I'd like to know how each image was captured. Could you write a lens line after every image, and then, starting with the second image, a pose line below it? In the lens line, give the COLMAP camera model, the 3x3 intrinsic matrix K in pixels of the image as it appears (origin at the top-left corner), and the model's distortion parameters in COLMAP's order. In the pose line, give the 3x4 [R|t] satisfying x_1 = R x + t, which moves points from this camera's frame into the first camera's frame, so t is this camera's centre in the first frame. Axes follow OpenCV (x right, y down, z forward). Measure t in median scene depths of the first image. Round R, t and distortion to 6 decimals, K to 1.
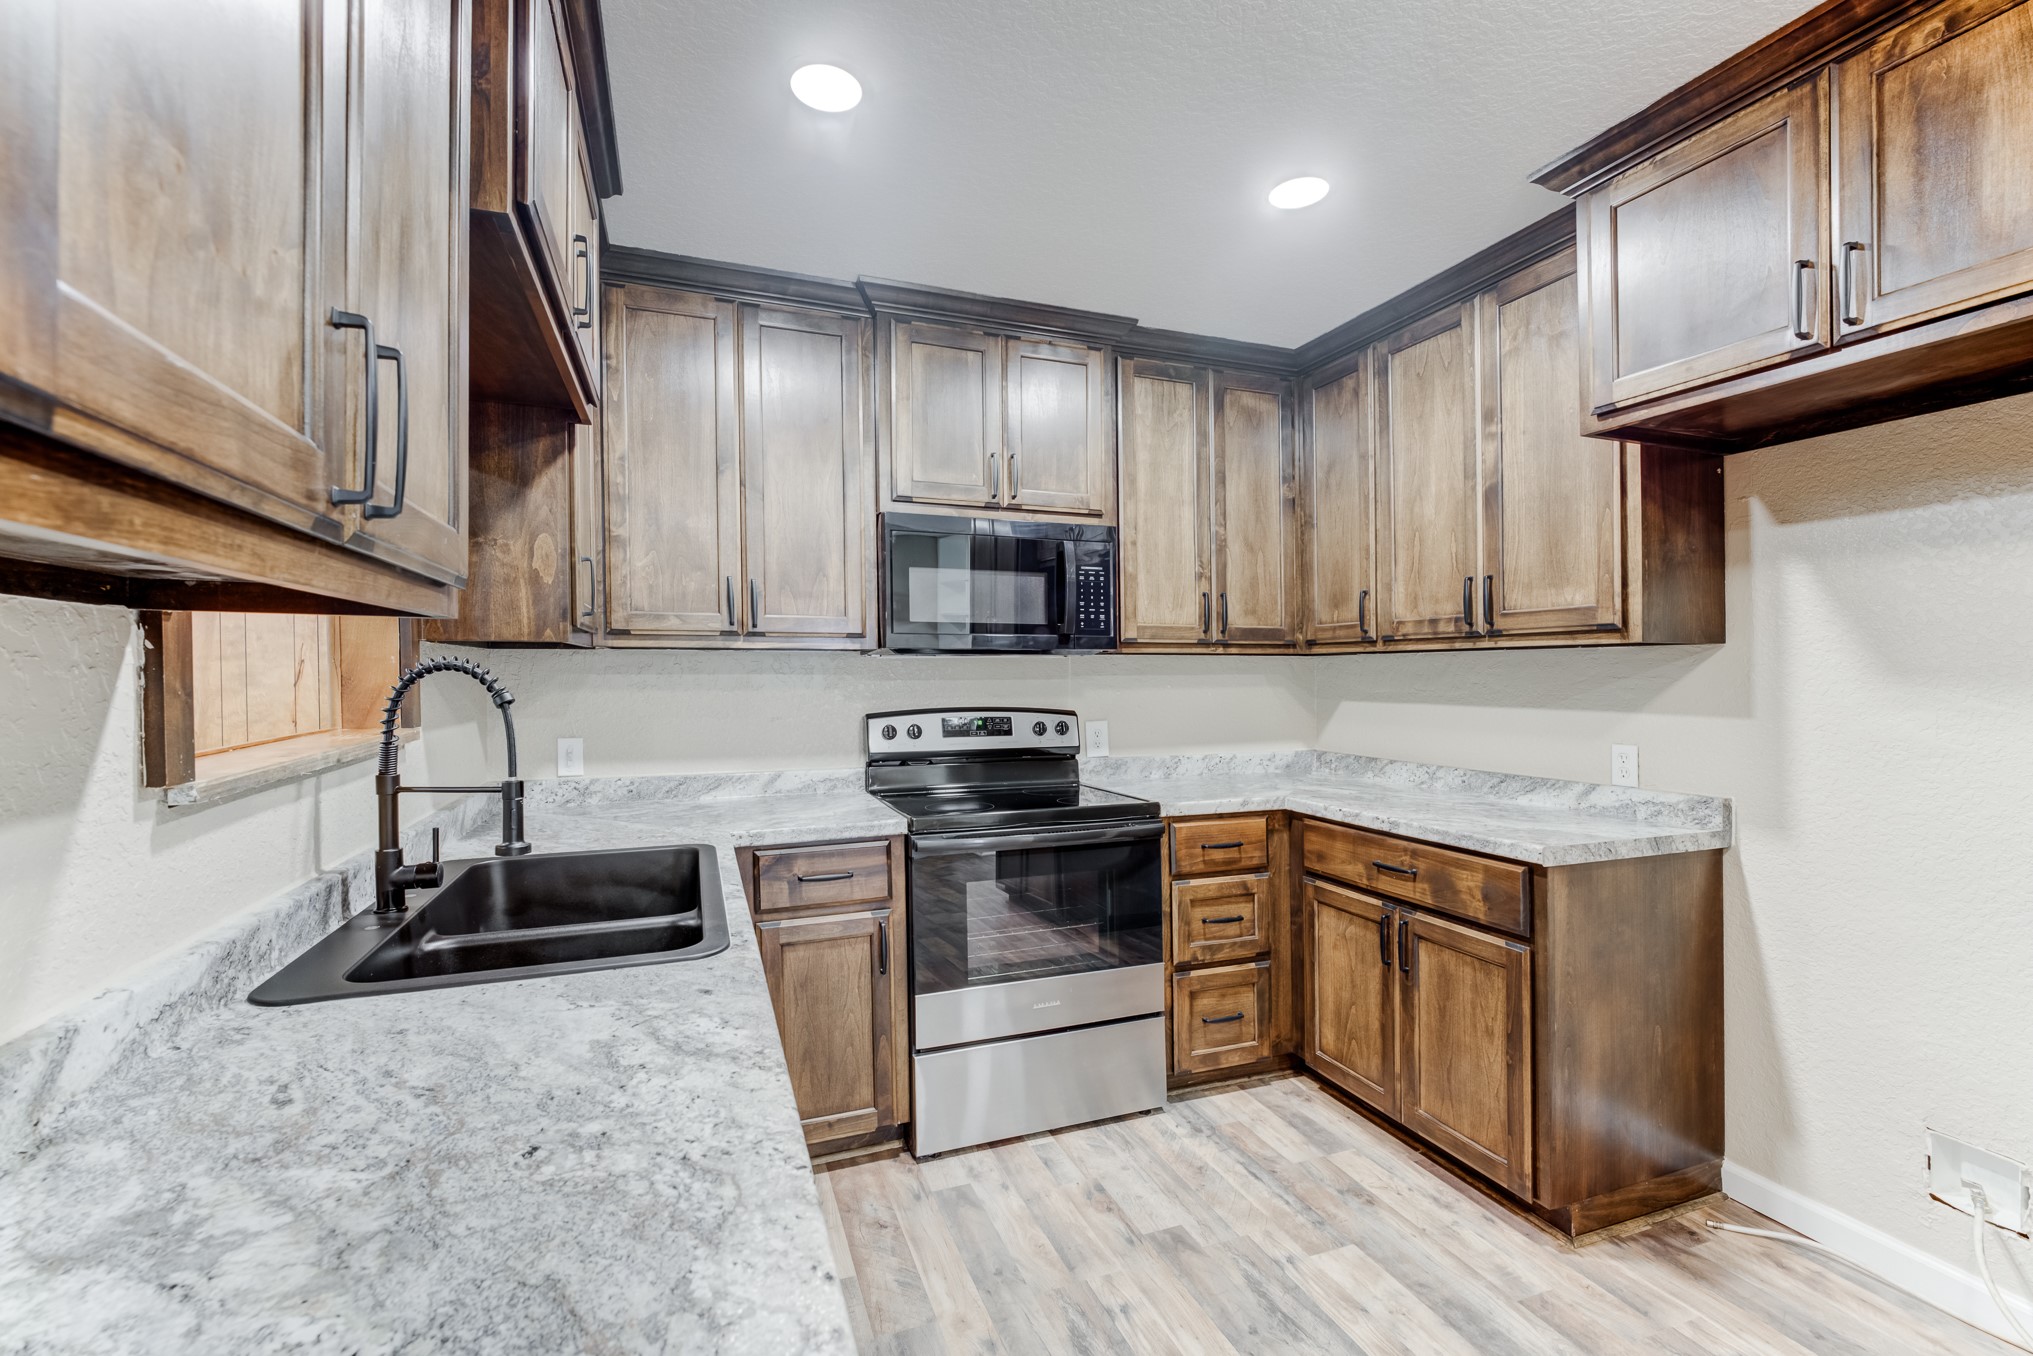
lens RADIAL K [[865.5, 0, 1018.3], [0, 865.5, 682.6], [0, 0, 1]] dist [-0.009931, -0.000217]
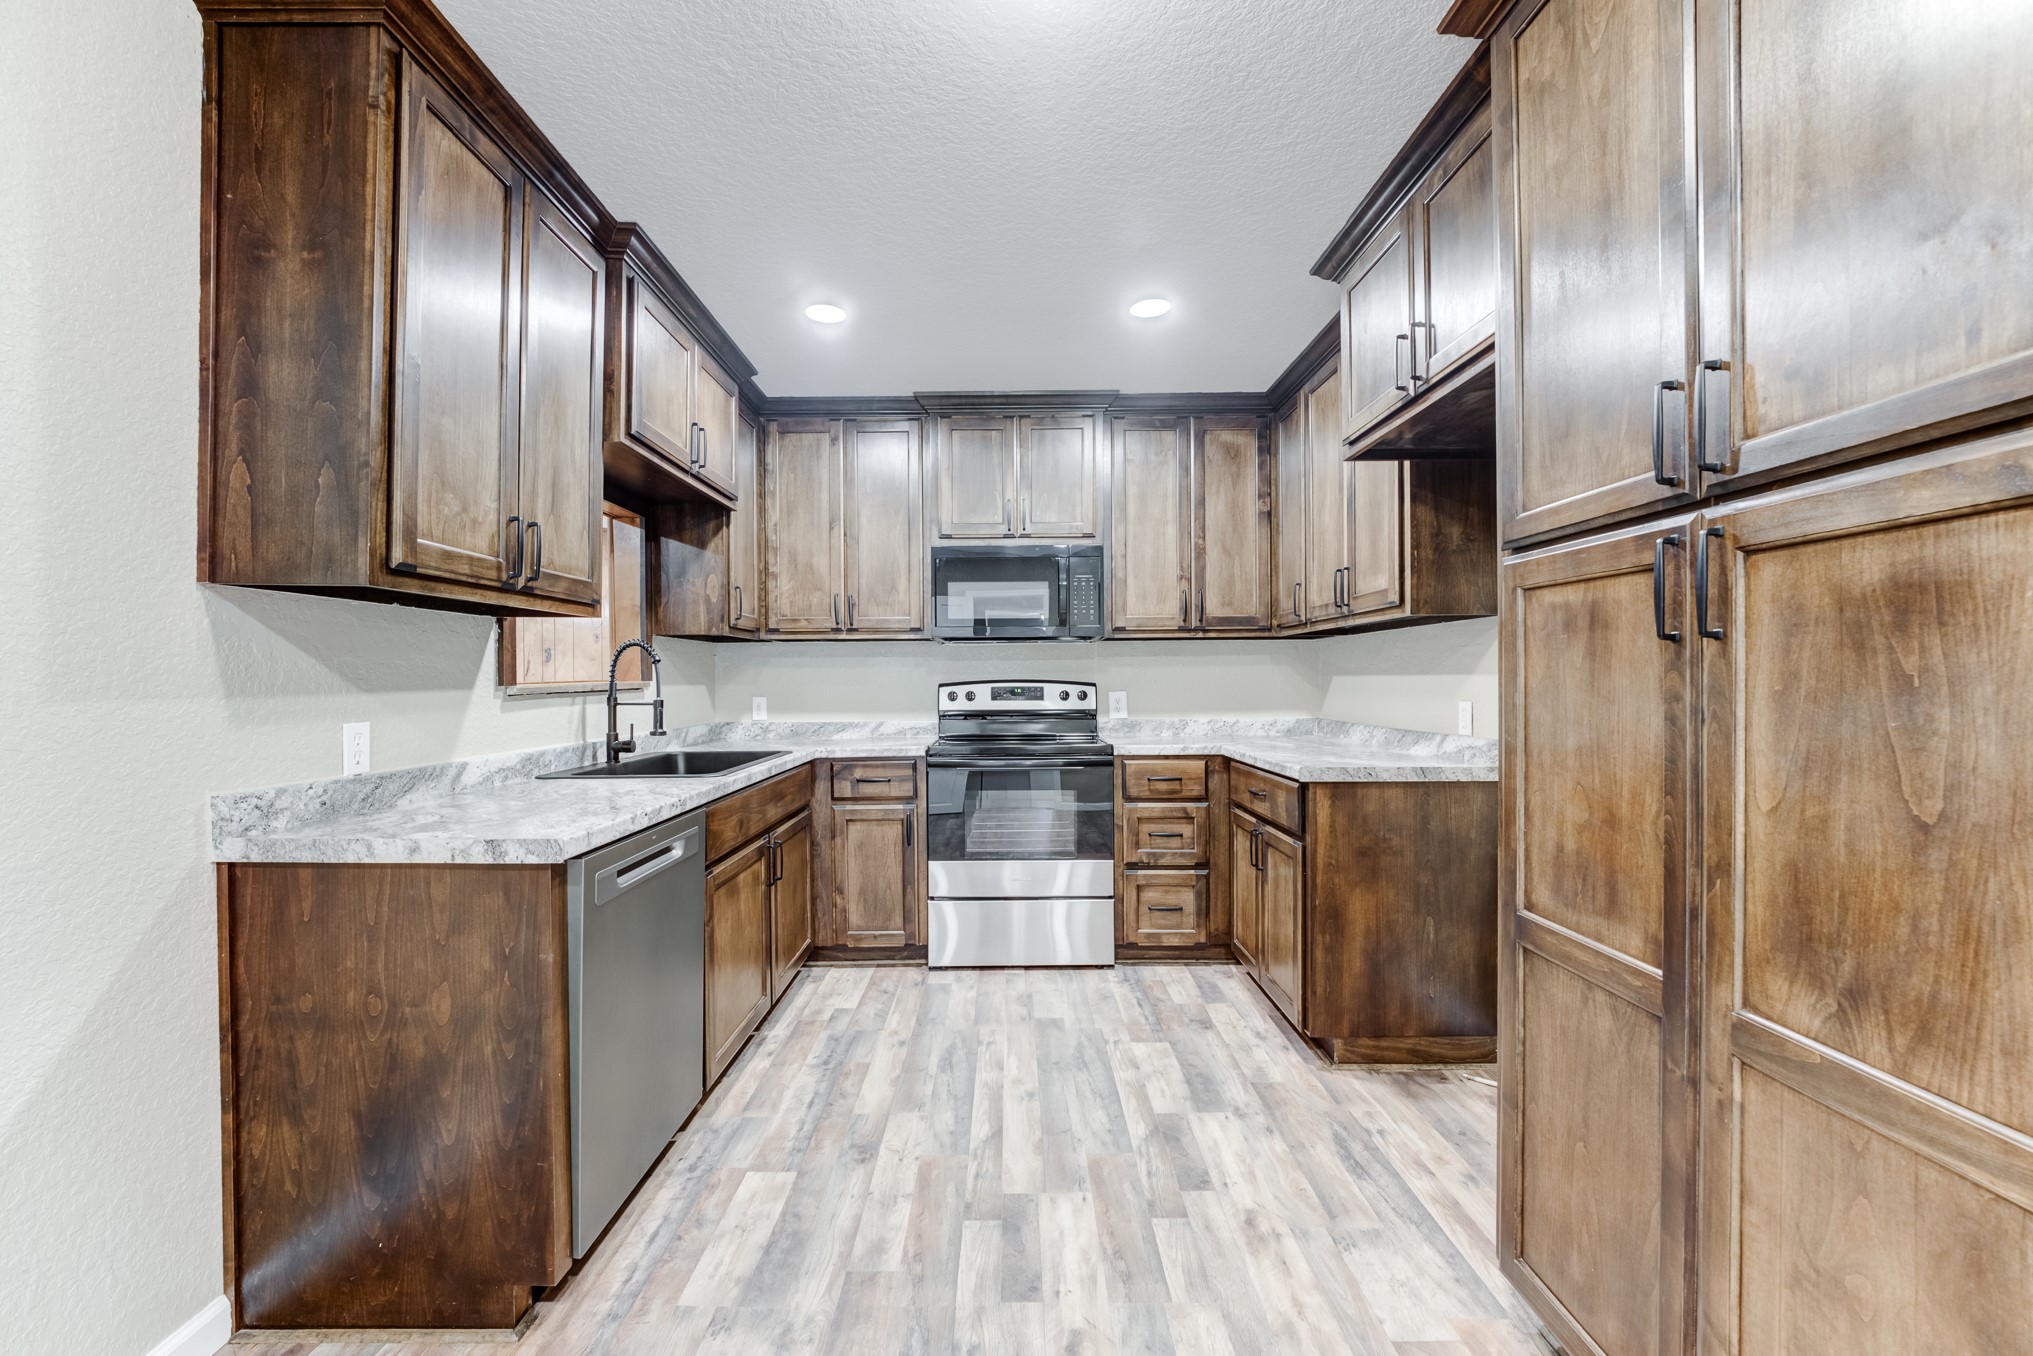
lens RADIAL K [[812.5, 0, 1009.2], [0, 812.5, 681.0], [0, 0, 1]] dist [-0.018029, 0.002065]
pose [[0.935497, -0.004321, -0.353308, 0.464901], [0.001937, 0.999973, -0.007100, 0.046280], [0.353329, 0.005958, 0.935480, -0.265346]]
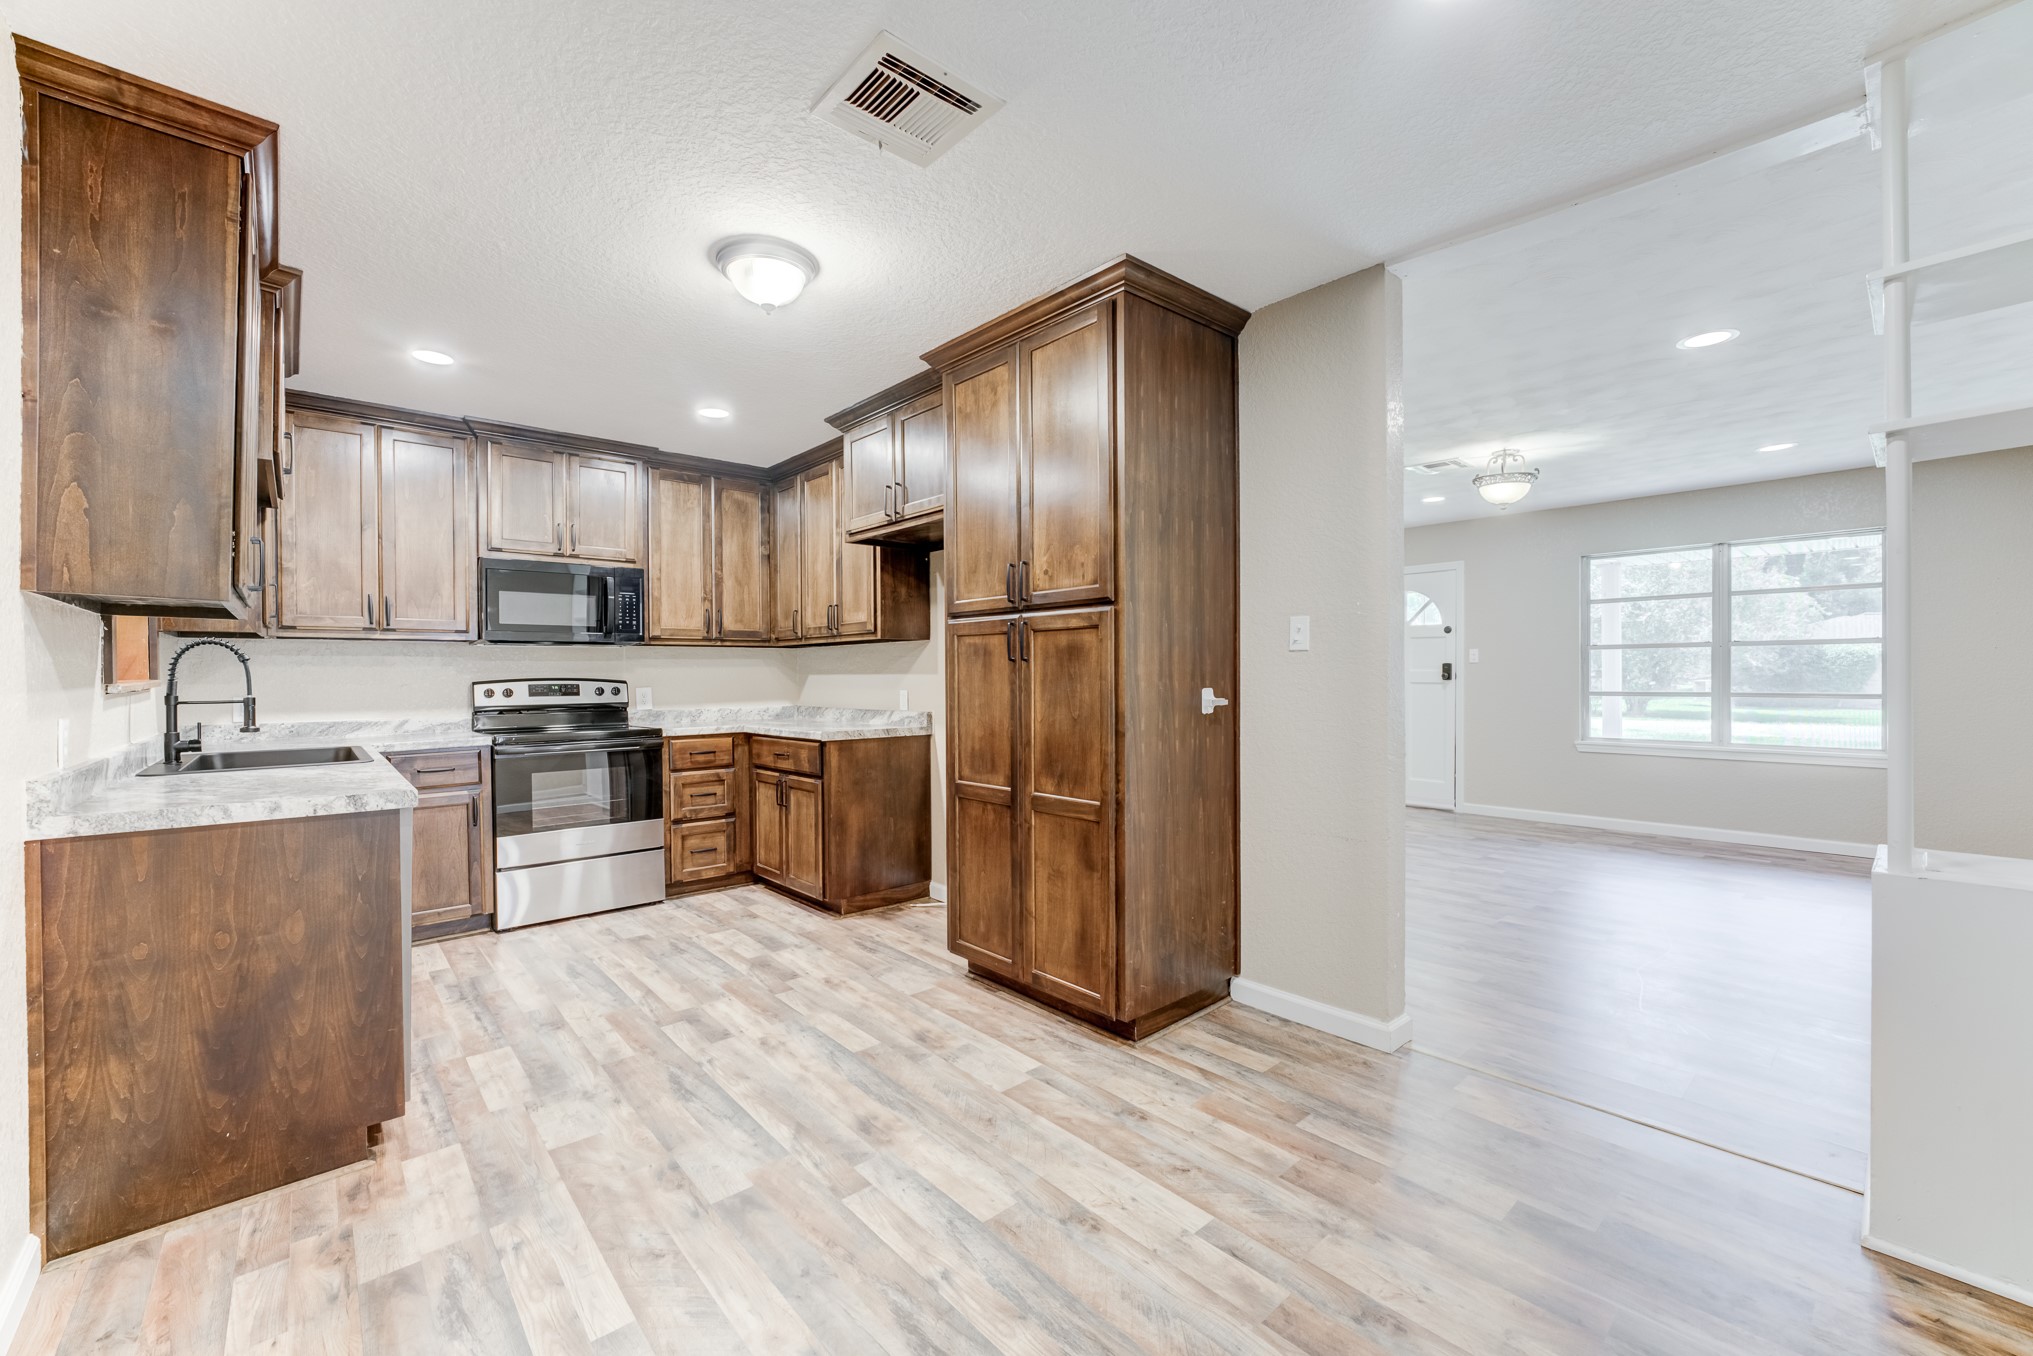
lens RADIAL K [[805.8, 0, 1012.4], [0, 805.8, 667.3], [0, 0, 1]] dist [-0.019330, 0.000027]
pose [[0.933715, -0.002852, 0.358006, 0.244566], [0.010193, 0.999775, -0.018620, 0.051989], [-0.357873, 0.021035, 0.933533, -0.783436]]
